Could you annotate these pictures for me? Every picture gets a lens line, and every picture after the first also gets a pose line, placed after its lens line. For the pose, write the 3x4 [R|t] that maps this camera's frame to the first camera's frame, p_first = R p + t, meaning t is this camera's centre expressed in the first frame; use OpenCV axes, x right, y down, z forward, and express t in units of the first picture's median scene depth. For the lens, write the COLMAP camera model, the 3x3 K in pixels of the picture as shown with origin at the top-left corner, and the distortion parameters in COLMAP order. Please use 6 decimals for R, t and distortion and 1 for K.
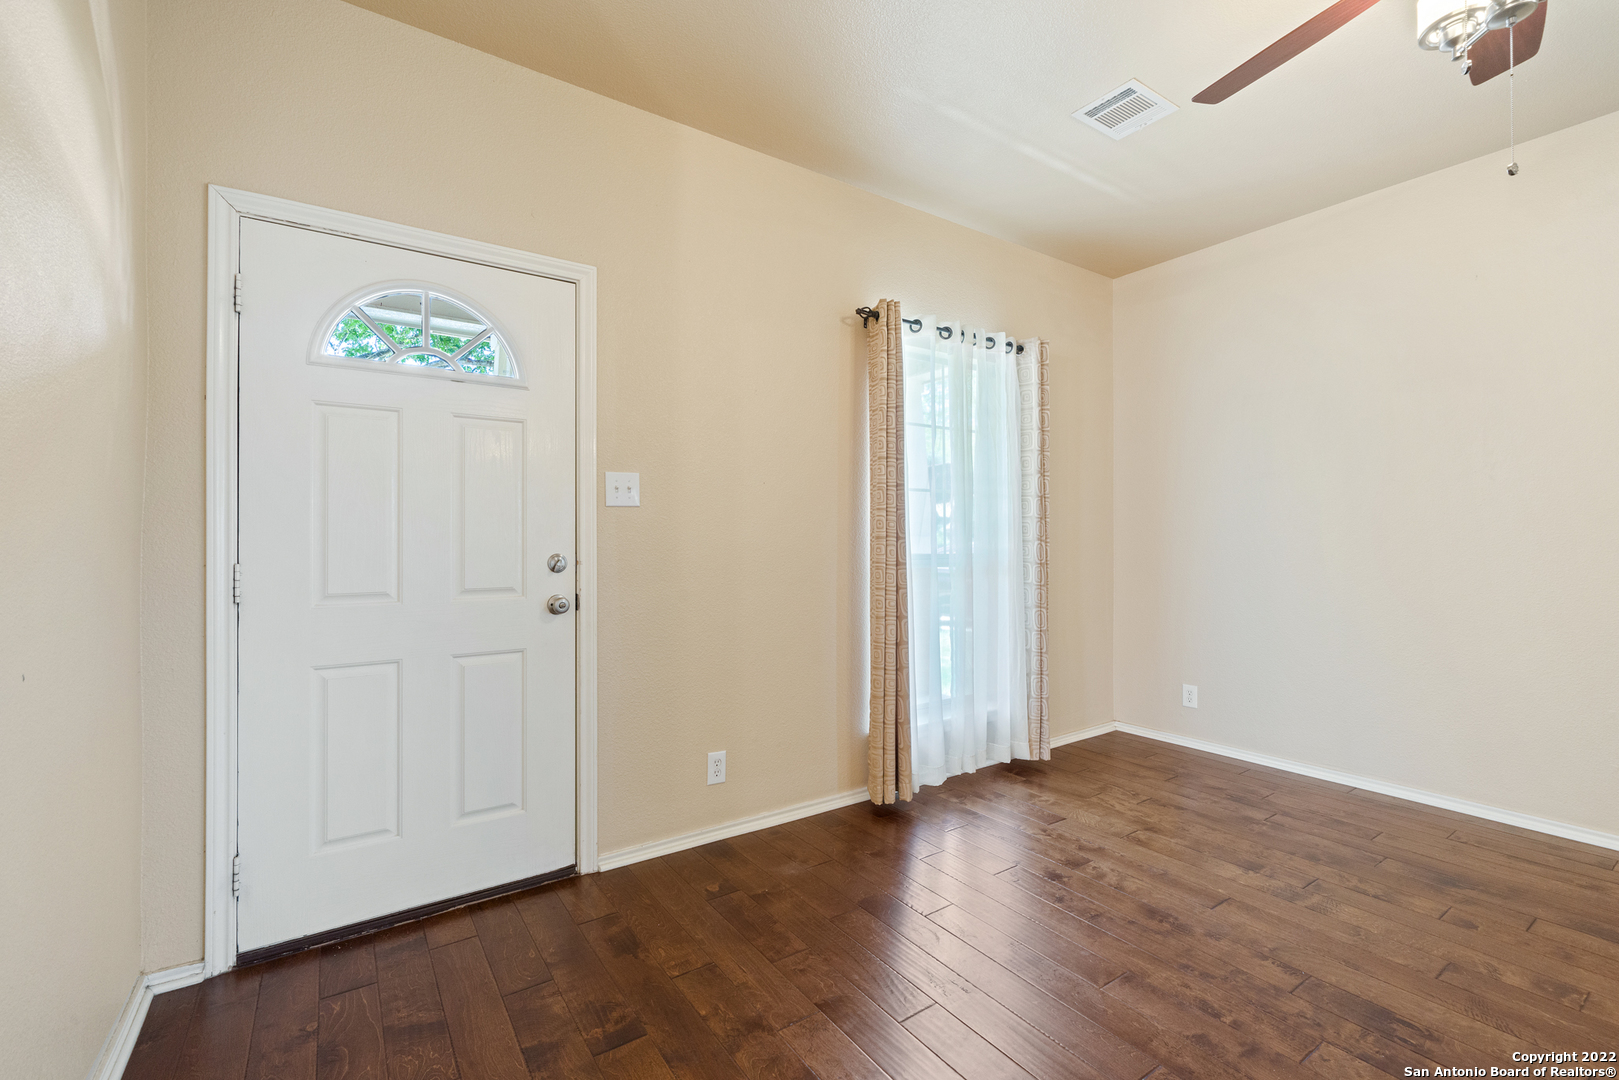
lens RADIAL K [[696.7, 0, 814.2], [0, 696.7, 541.0], [0, 0, 1]] dist [0.001290, -0.000135]
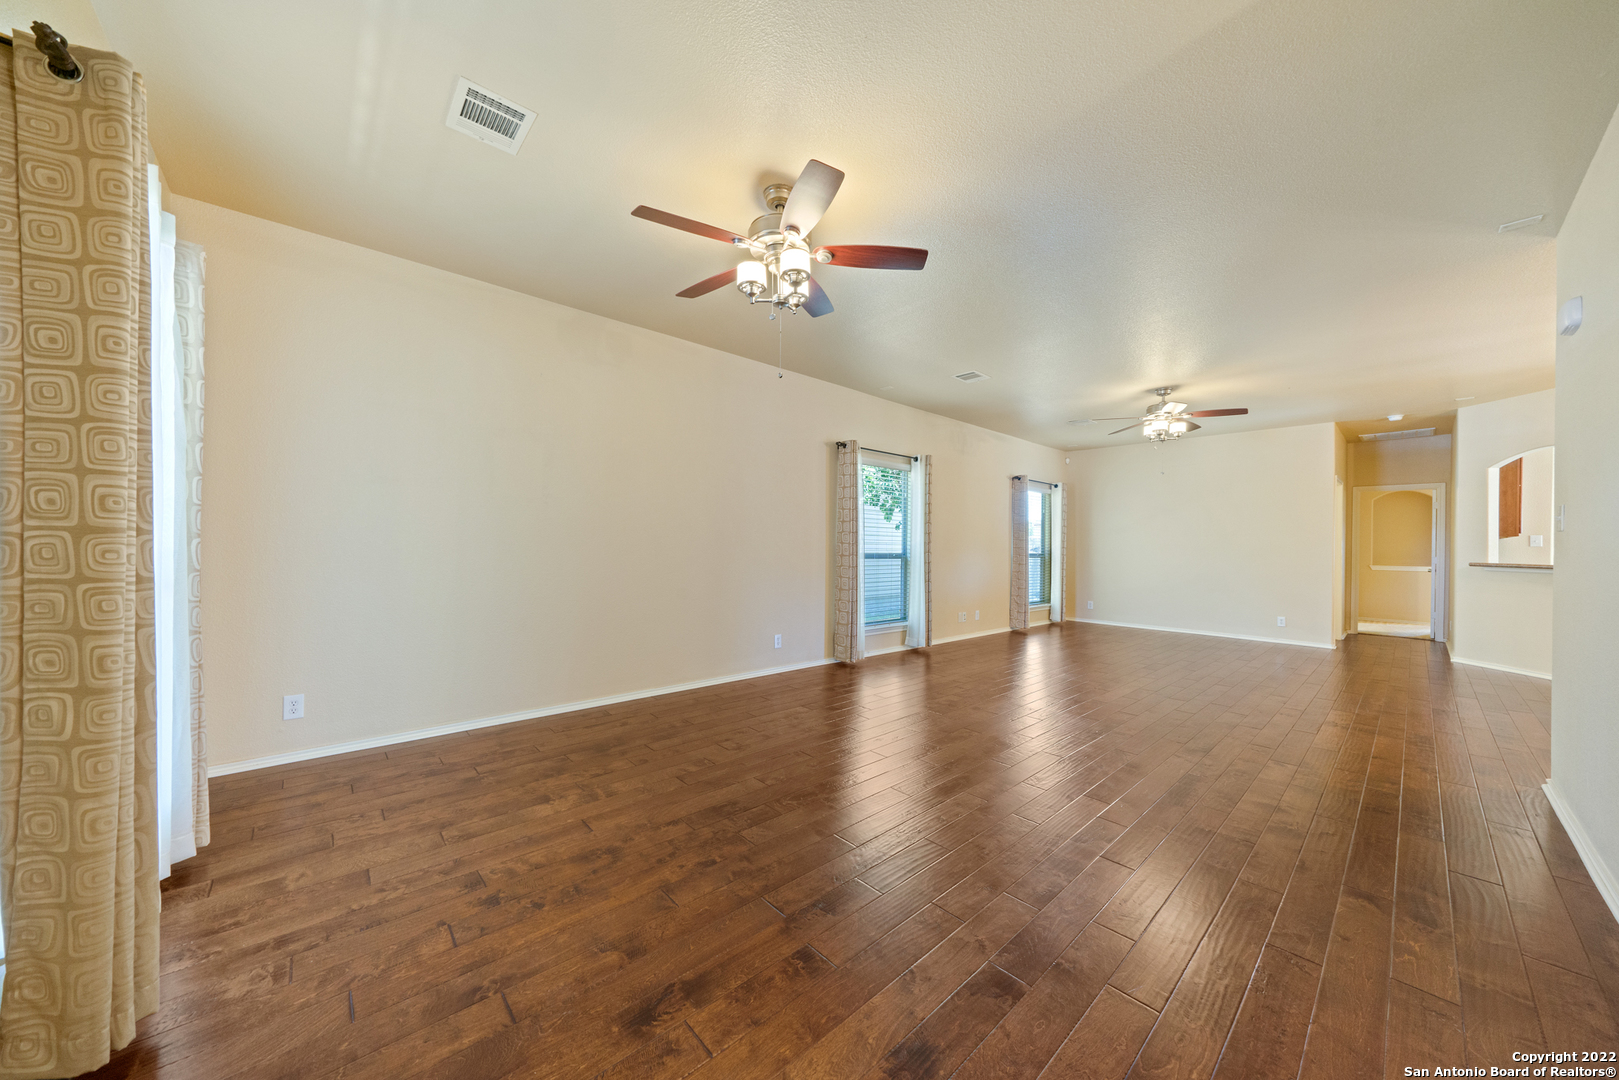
lens RADIAL K [[551.0, 0, 802.3], [0, 551.0, 549.5], [0, 0, 1]] dist [-0.006220, -0.000184]
pose [[-0.123422, -0.006452, 0.992333, -0.410926], [-0.014032, 0.999890, 0.004756, -0.000459], [-0.992255, -0.013337, -0.123499, 0.644354]]
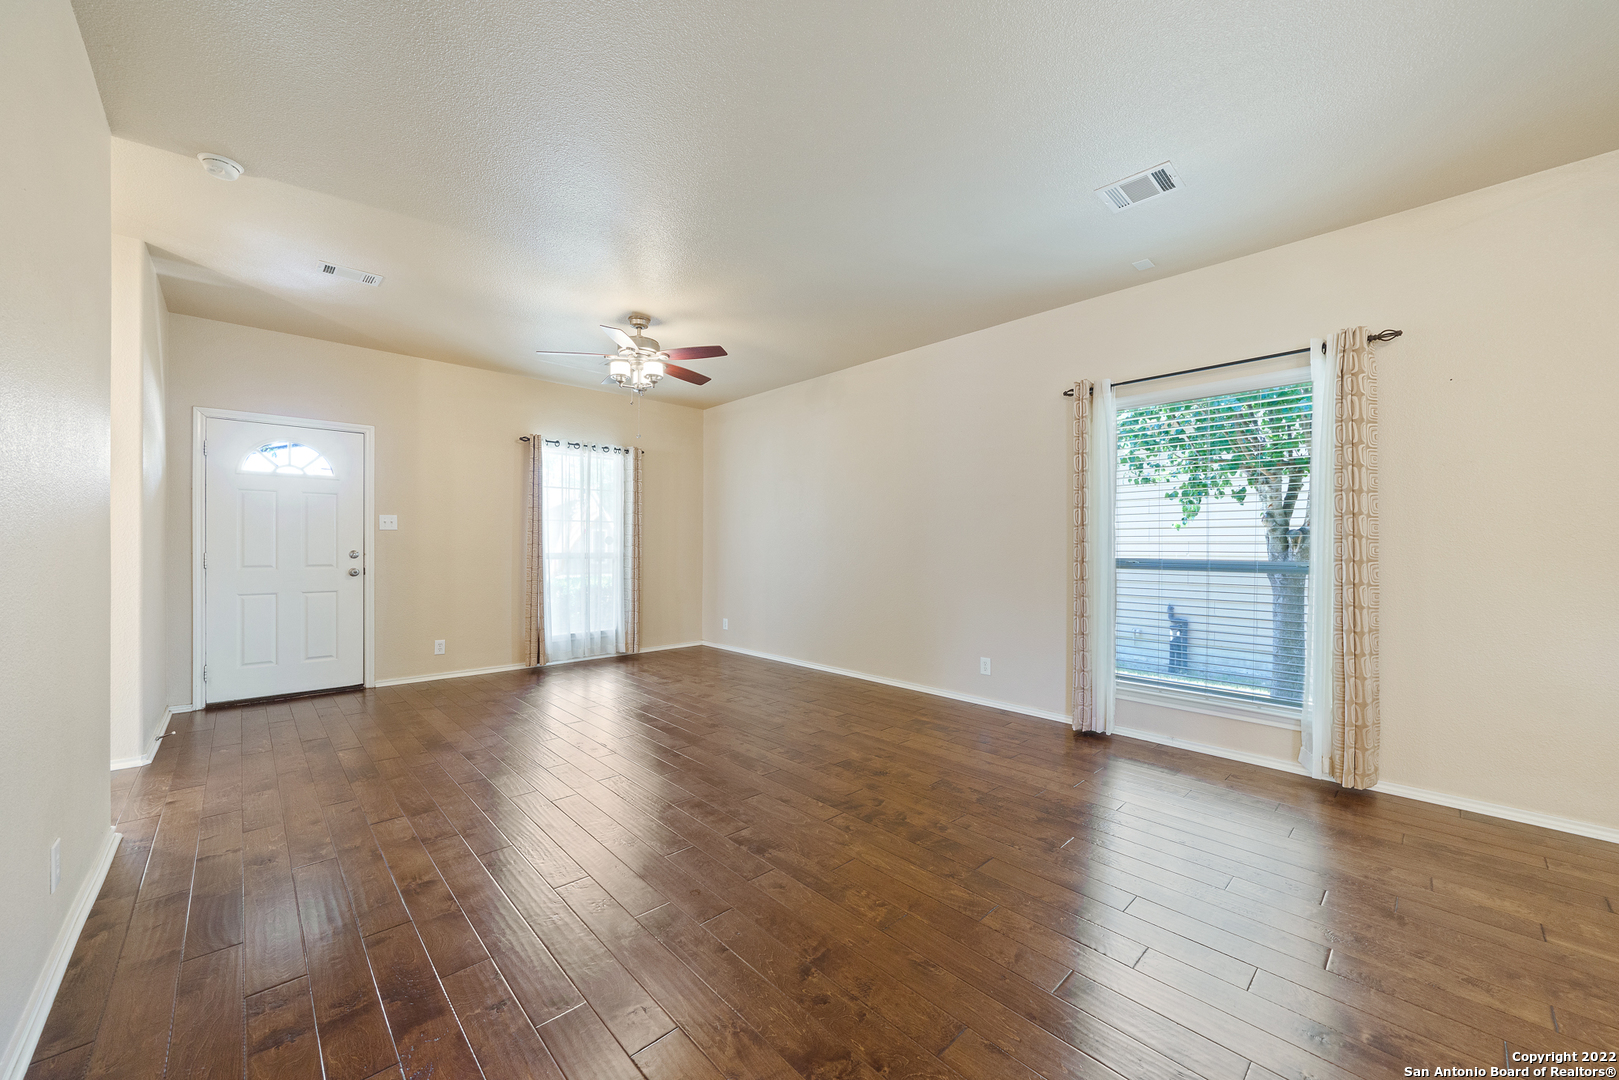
lens RADIAL K [[596.1, 0, 798.0], [0, 596.1, 550.3], [0, 0, 1]] dist [-0.001858, 0.000276]
pose [[0.988916, 0.004580, 0.148408, 0.766495], [-0.005704, 0.999958, 0.007145, -0.004100], [-0.148369, -0.007912, 0.988900, -1.136155]]
